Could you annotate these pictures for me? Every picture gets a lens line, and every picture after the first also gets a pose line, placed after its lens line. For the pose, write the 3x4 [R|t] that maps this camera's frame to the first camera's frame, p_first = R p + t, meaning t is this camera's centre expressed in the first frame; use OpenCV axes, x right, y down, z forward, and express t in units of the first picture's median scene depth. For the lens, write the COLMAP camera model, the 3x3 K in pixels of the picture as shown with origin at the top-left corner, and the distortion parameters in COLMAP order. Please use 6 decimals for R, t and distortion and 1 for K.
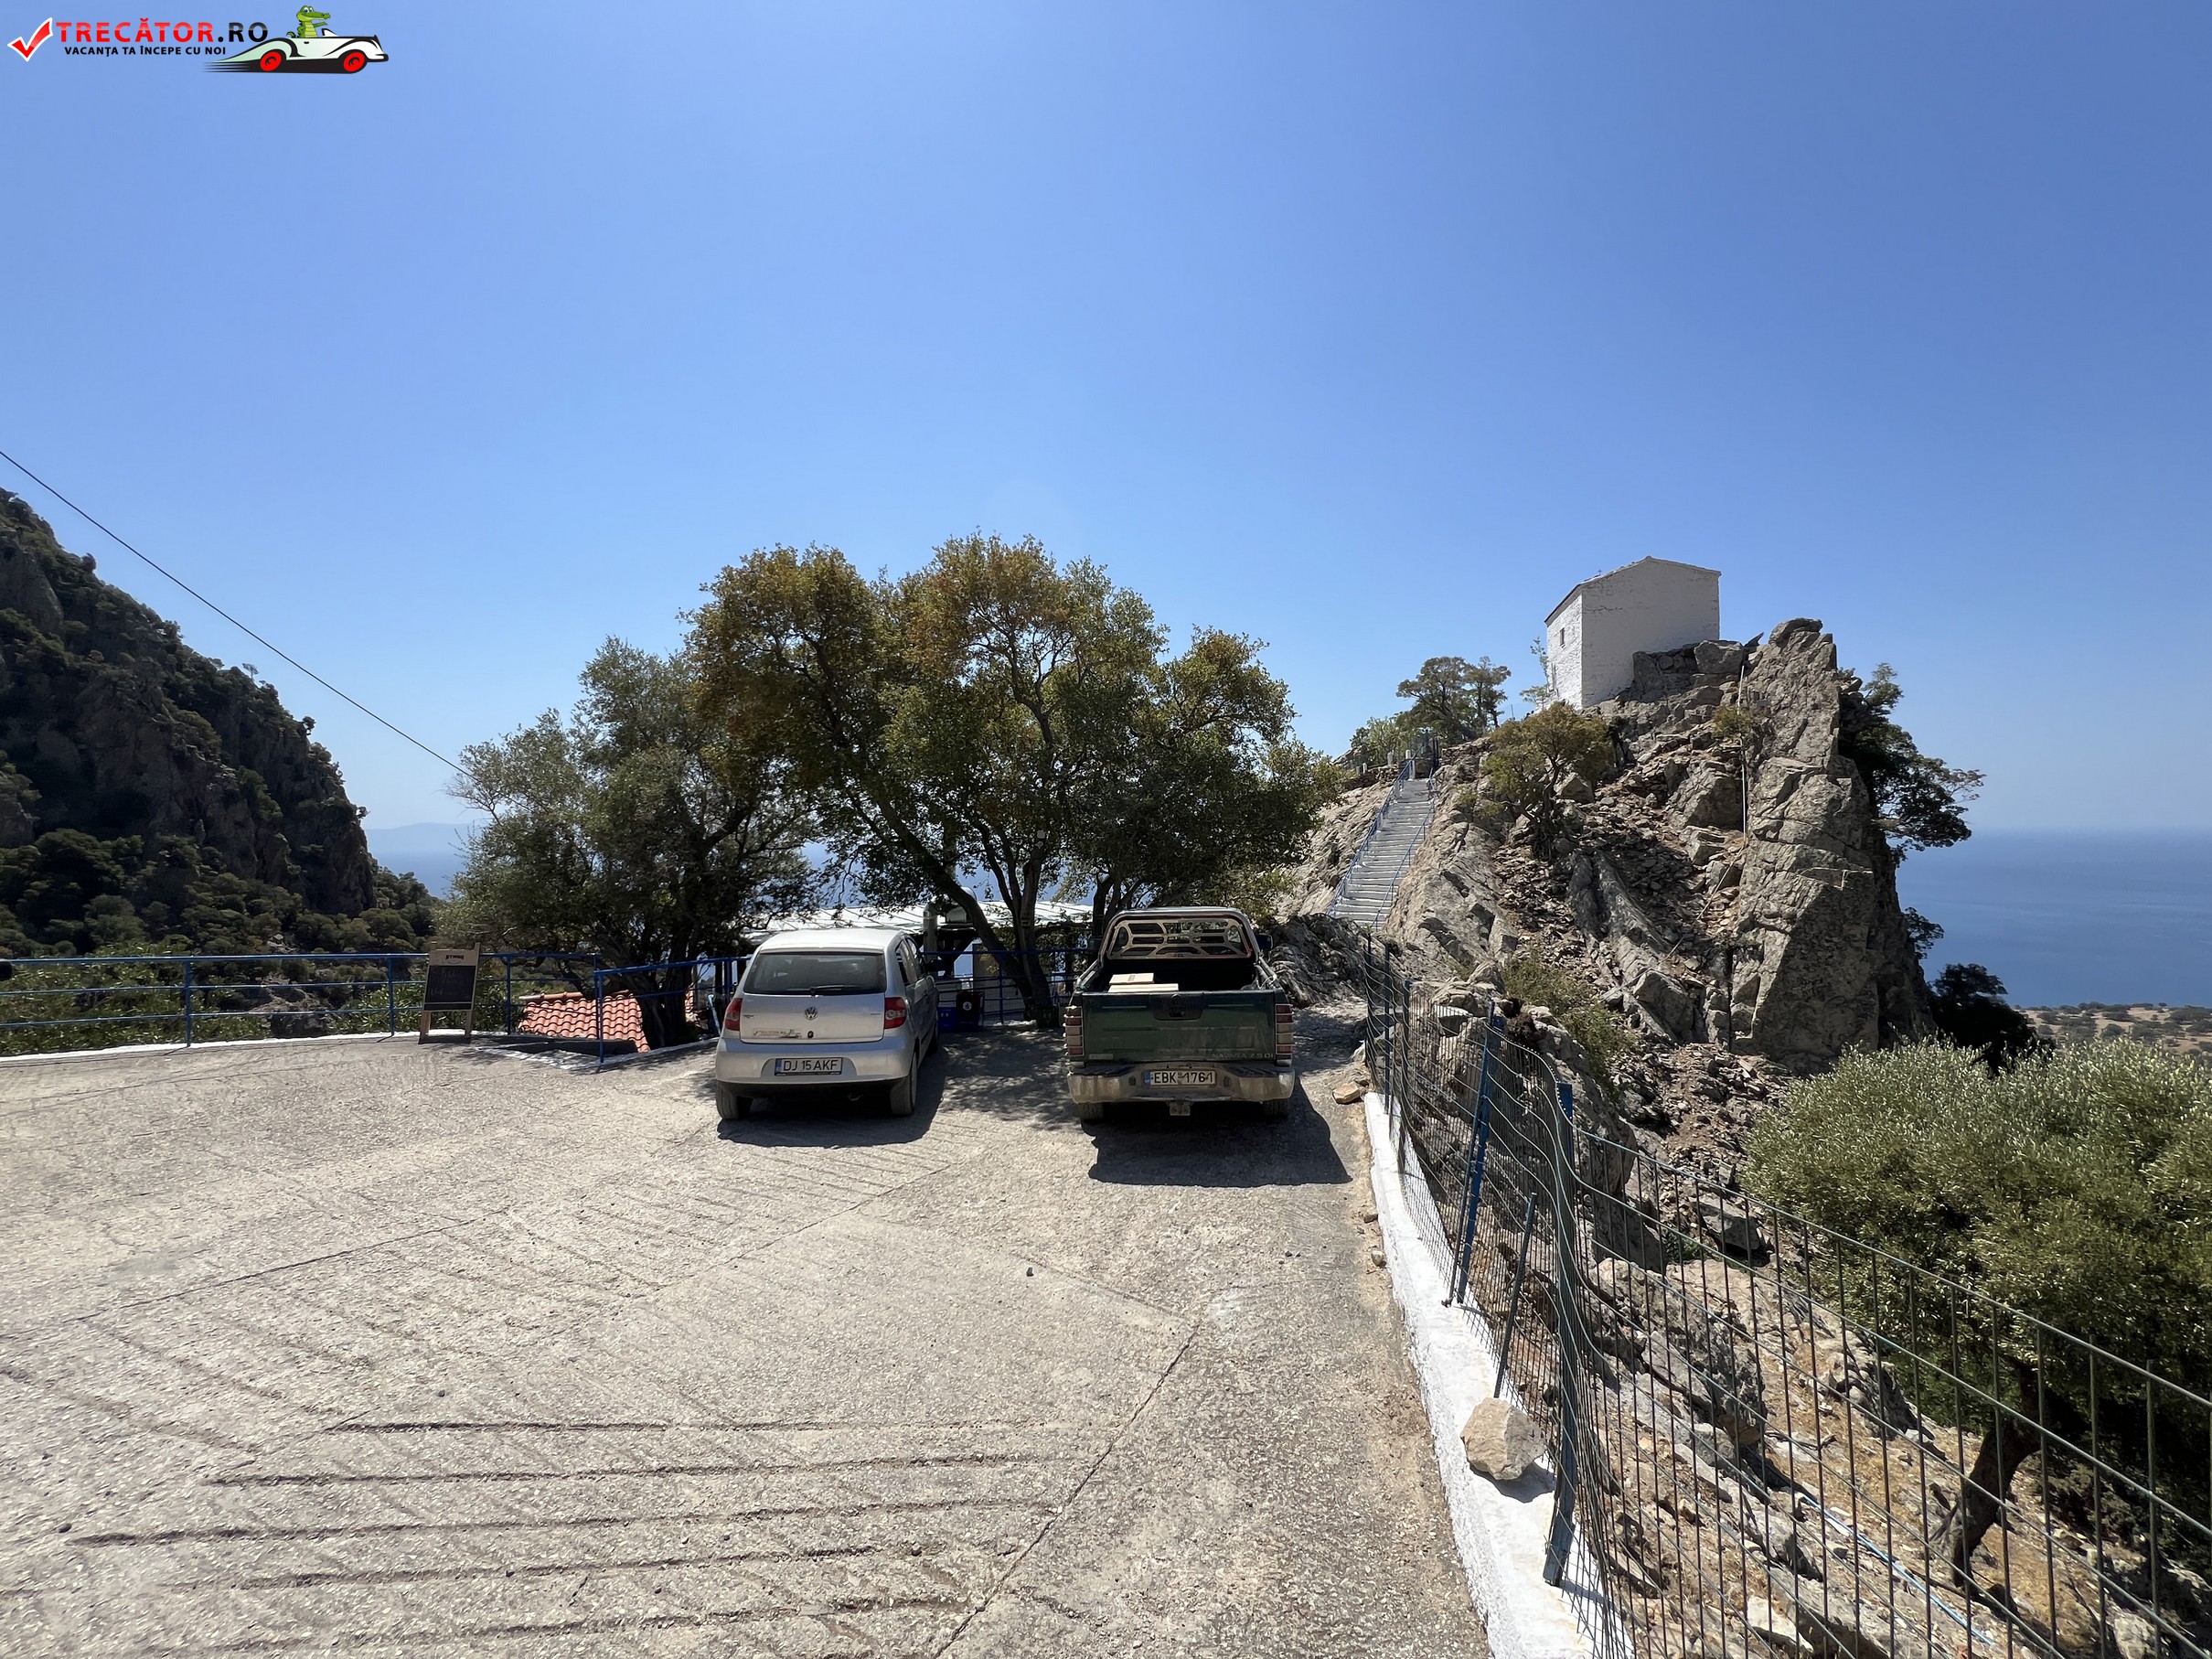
lens RADIAL K [[884.2, 0, 1109.2], [0, 884.2, 842.4], [0, 0, 1]] dist [0.005607, -0.000903]
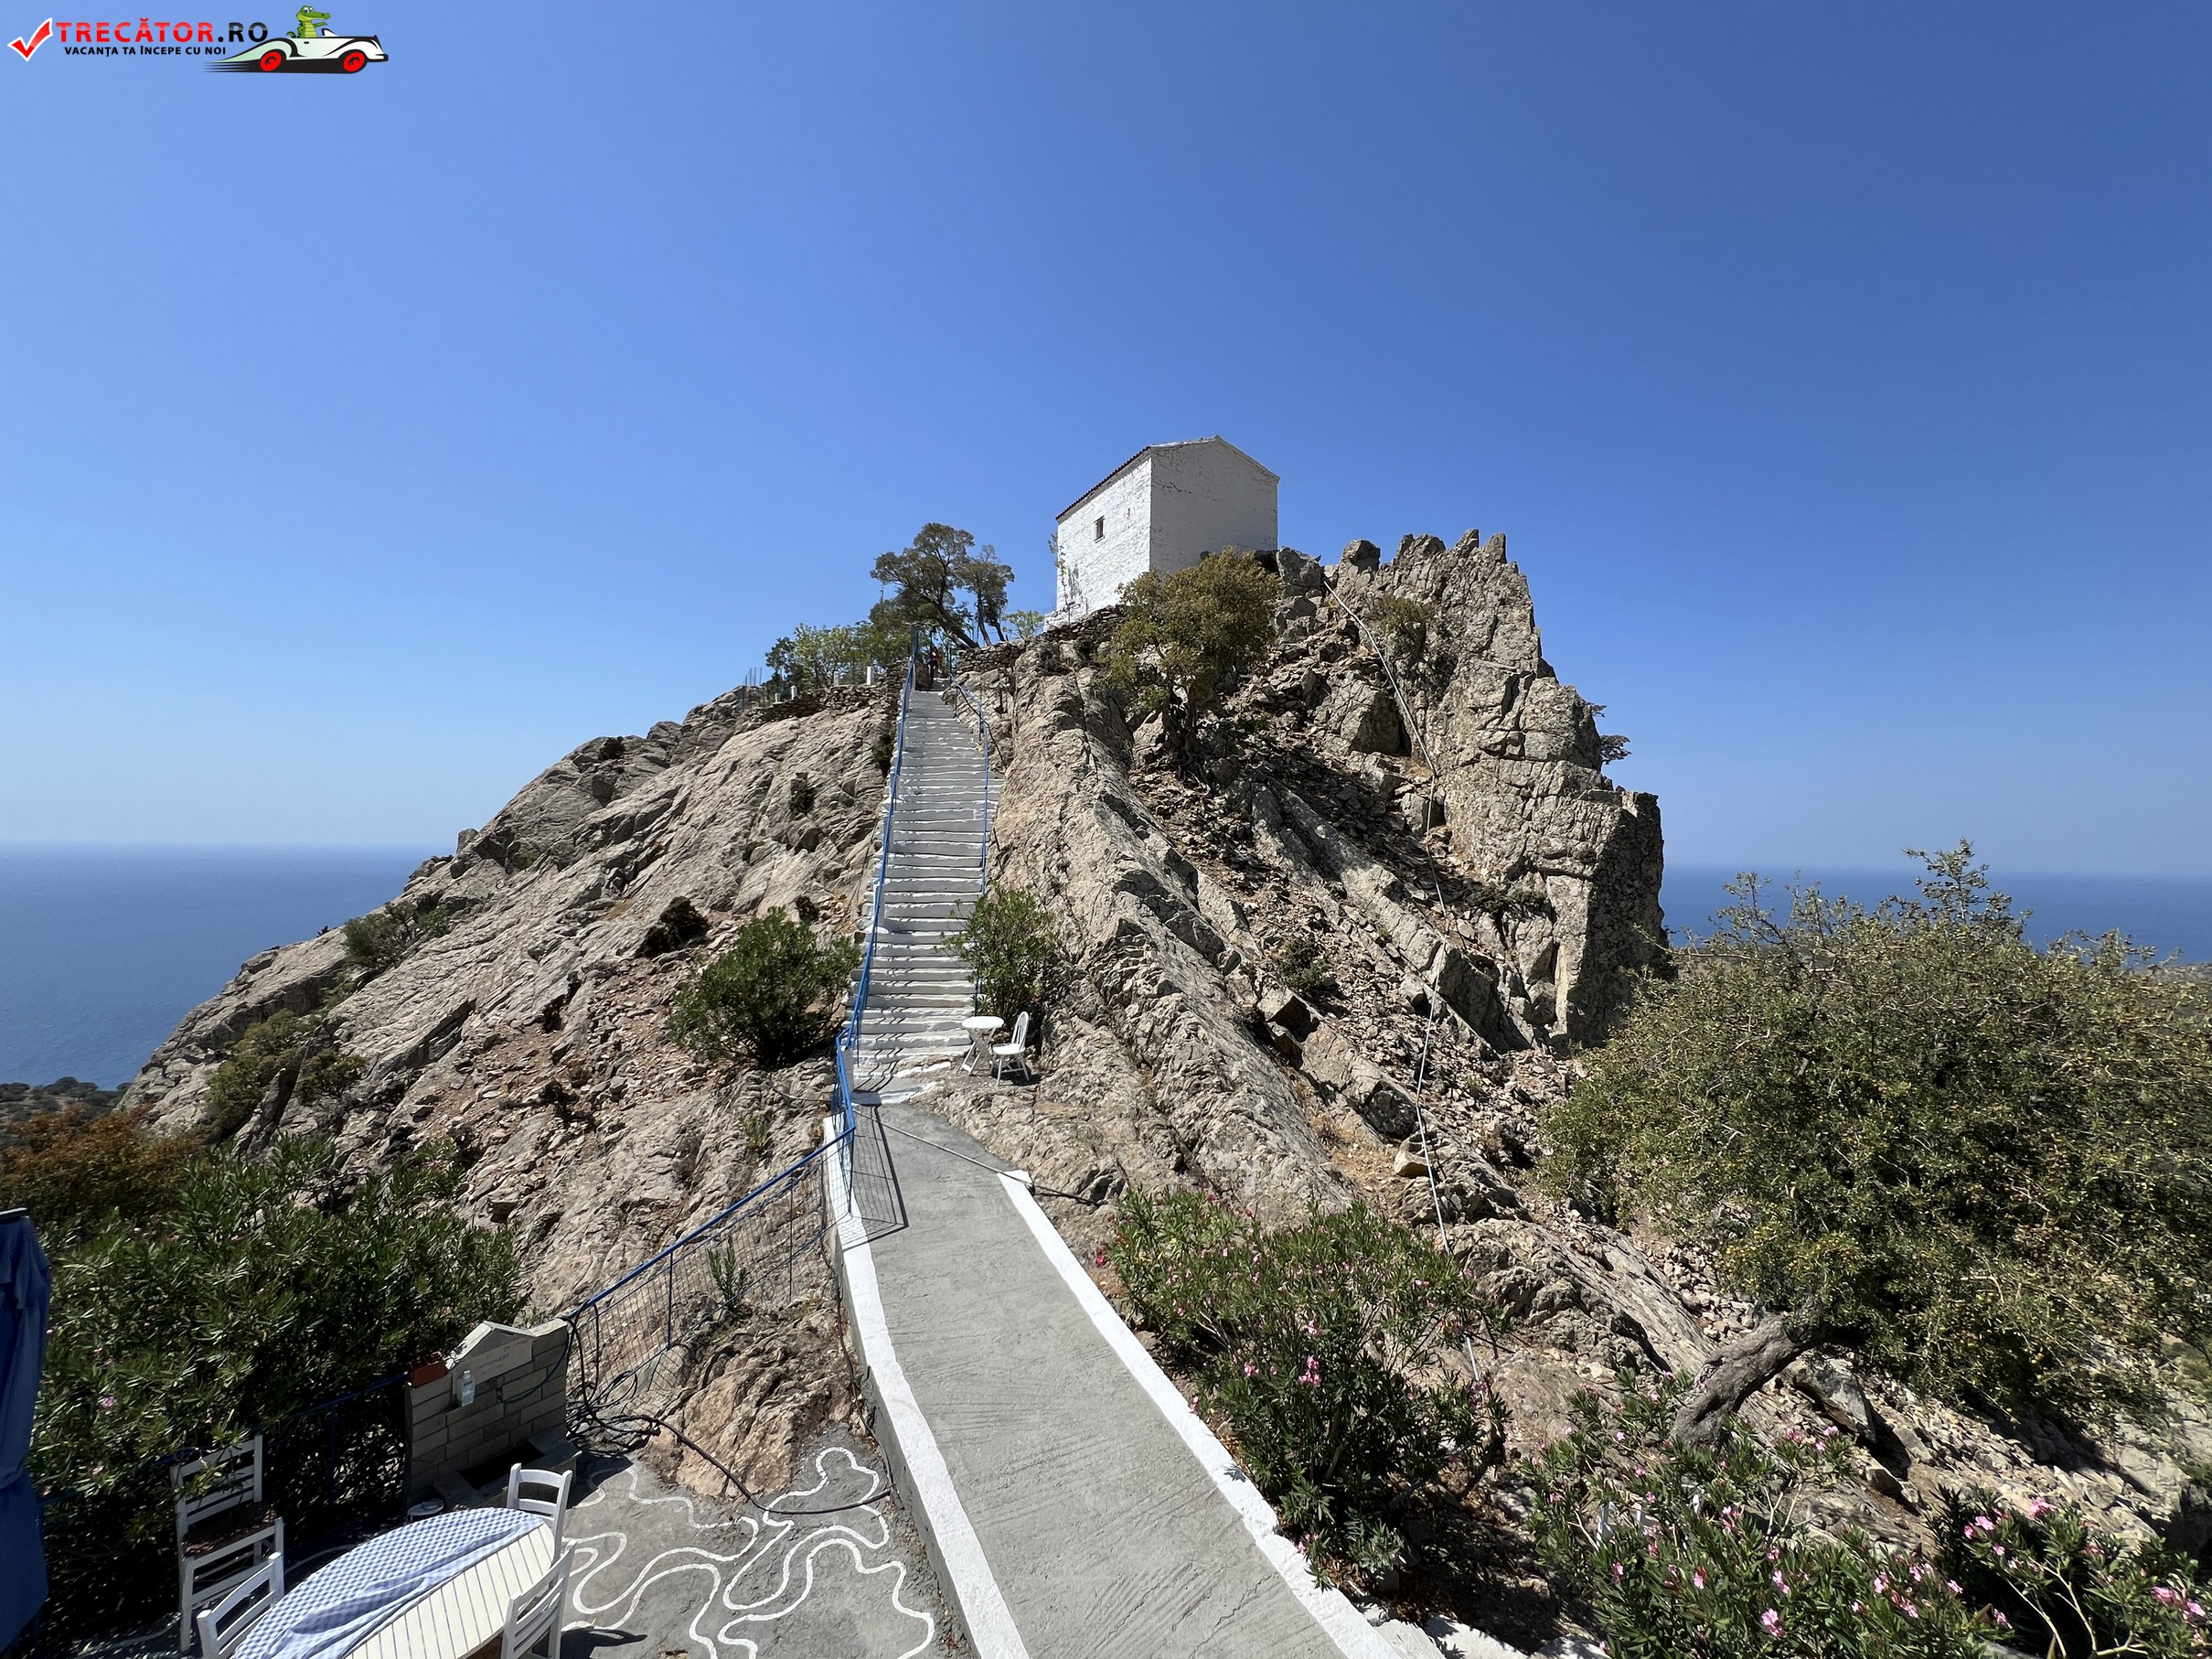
lens RADIAL K [[884.2, 0, 1123.8], [0, 884.2, 837.3], [0, 0, 1]] dist [0.005607, -0.000903]
pose [[0.723183, 0.024887, 0.690208, 0.004888], [-0.011520, 0.999646, -0.023975, 0.057650], [-0.690560, 0.009387, 0.723214, 0.469203]]
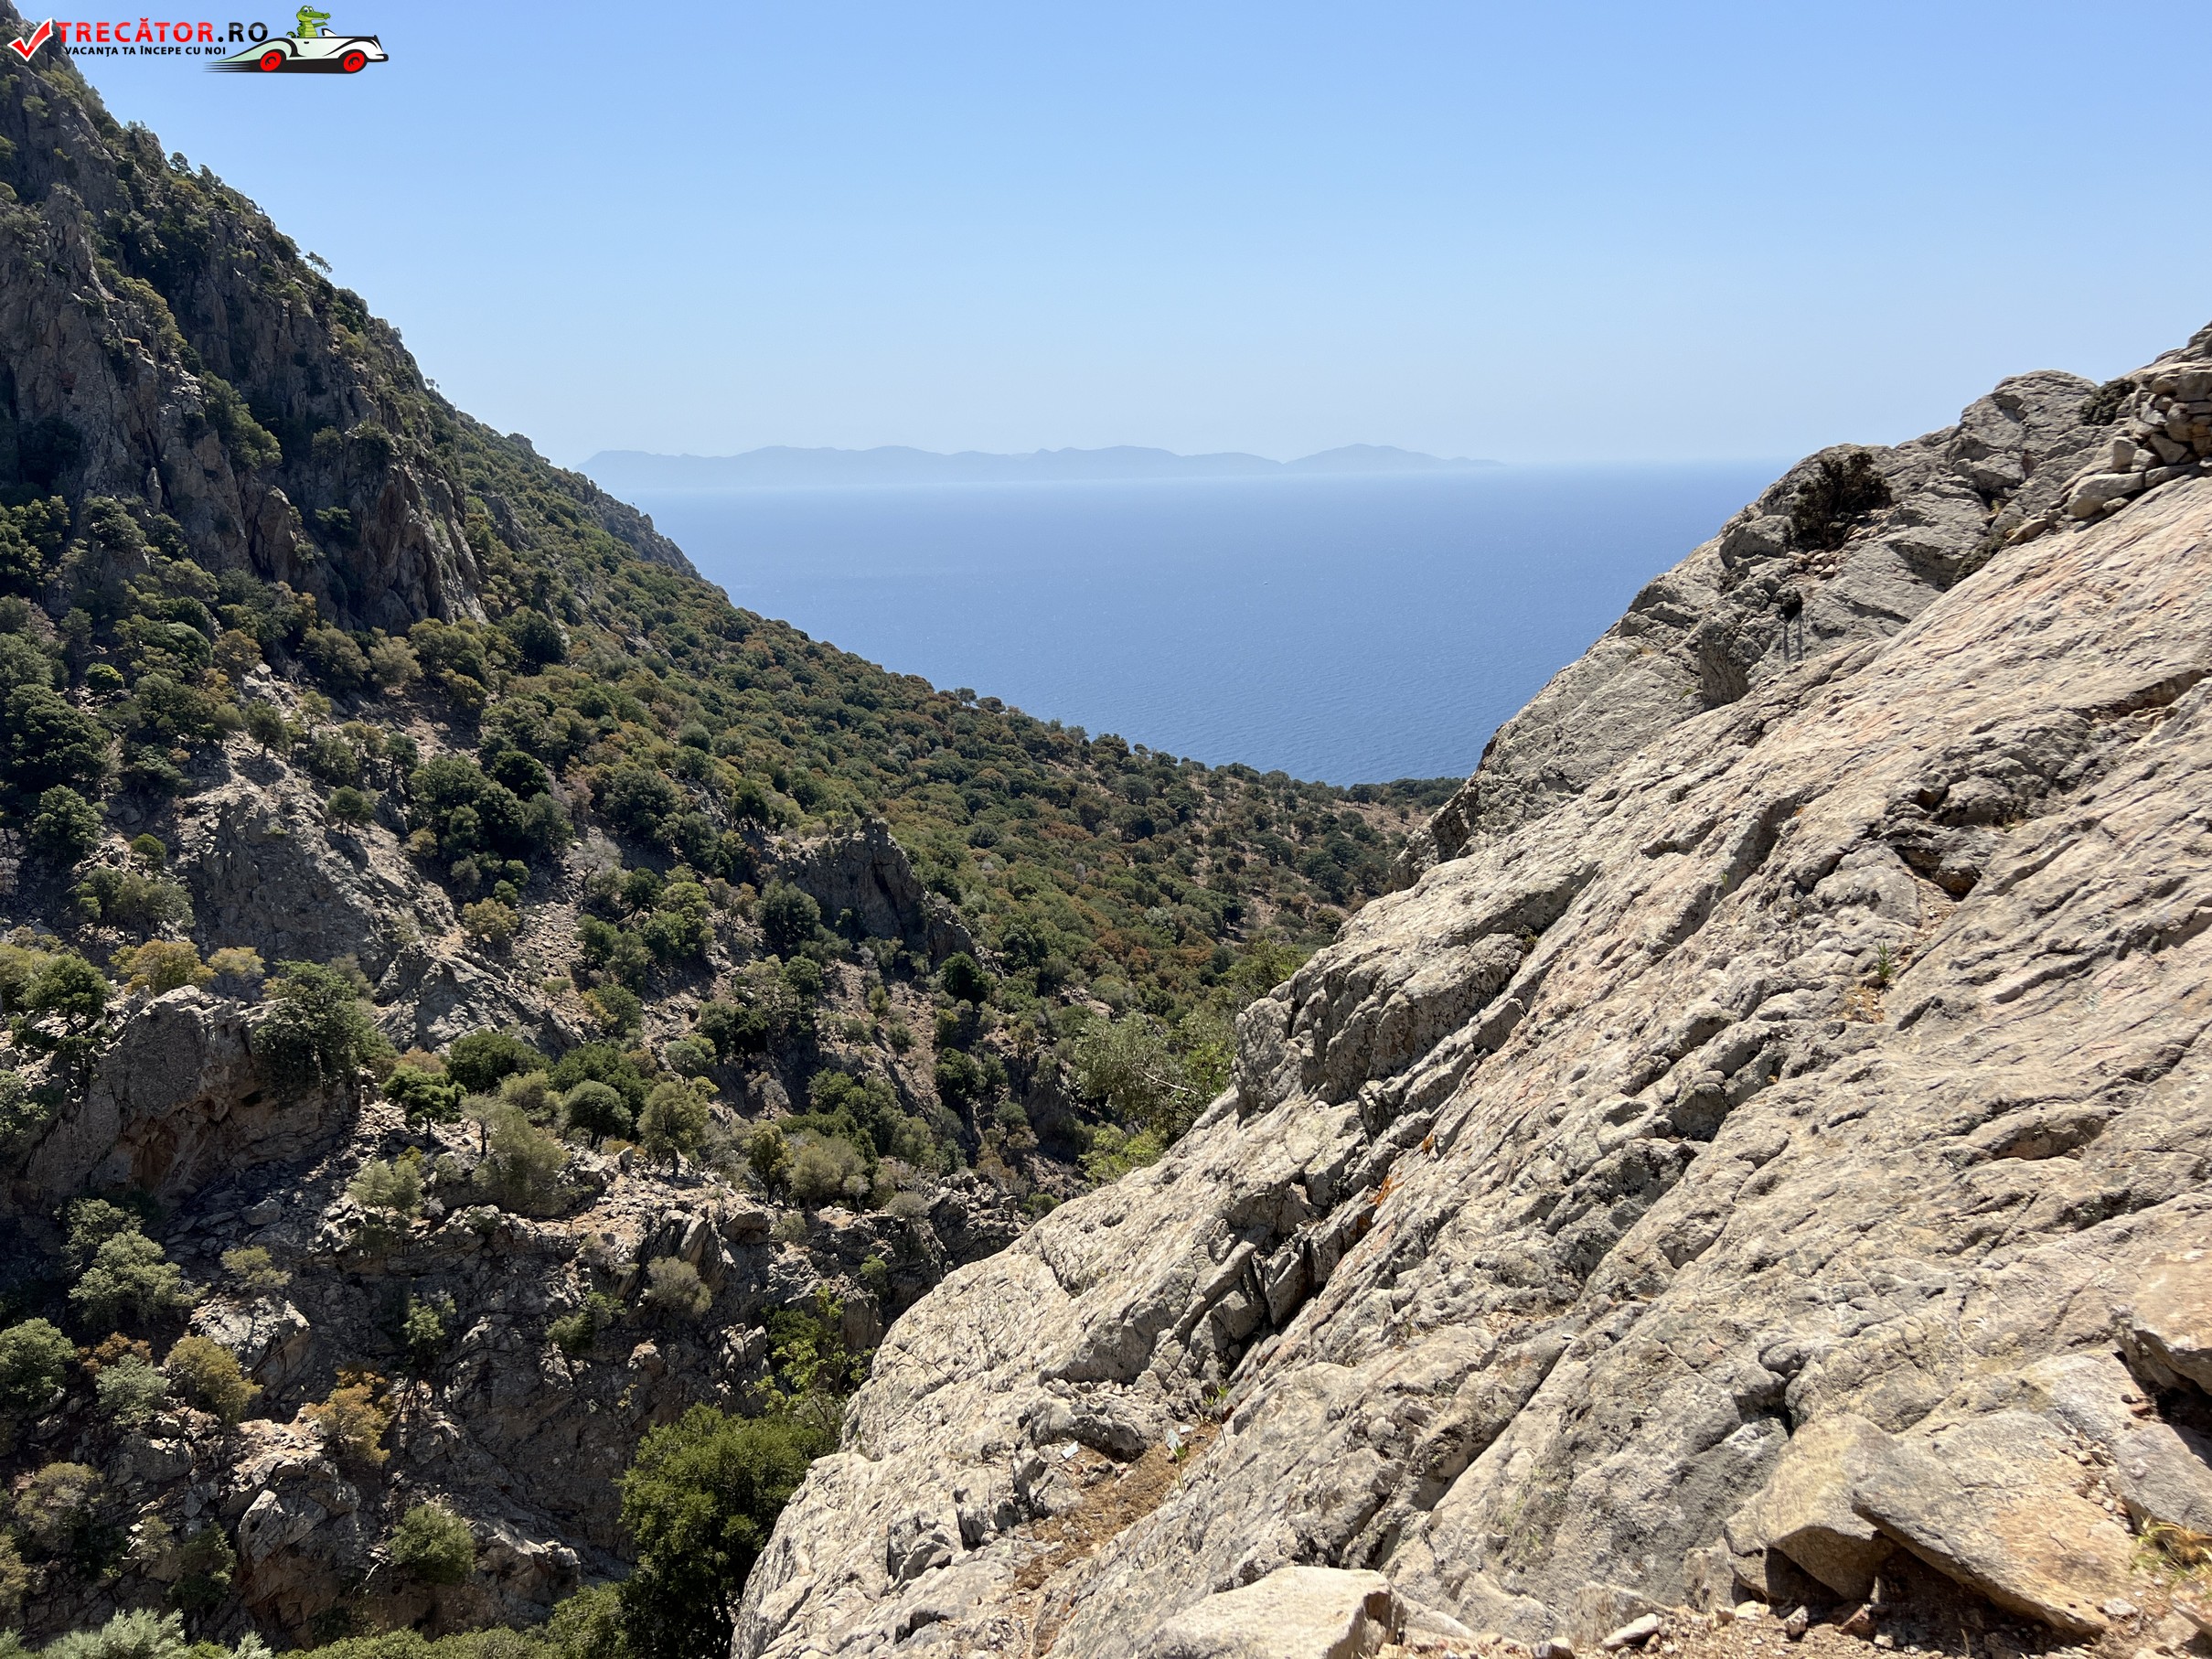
lens RADIAL K [[1680.2, 0, 1101.6], [0, 1680.2, 837.2], [0, 0, 1]] dist [0.022687, -0.010711]
pose [[0.890375, 0.090324, -0.446177, 0.318651], [0.005805, 0.977785, 0.209528, -0.069916], [0.455191, -0.189149, 0.870071, 1.027011]]
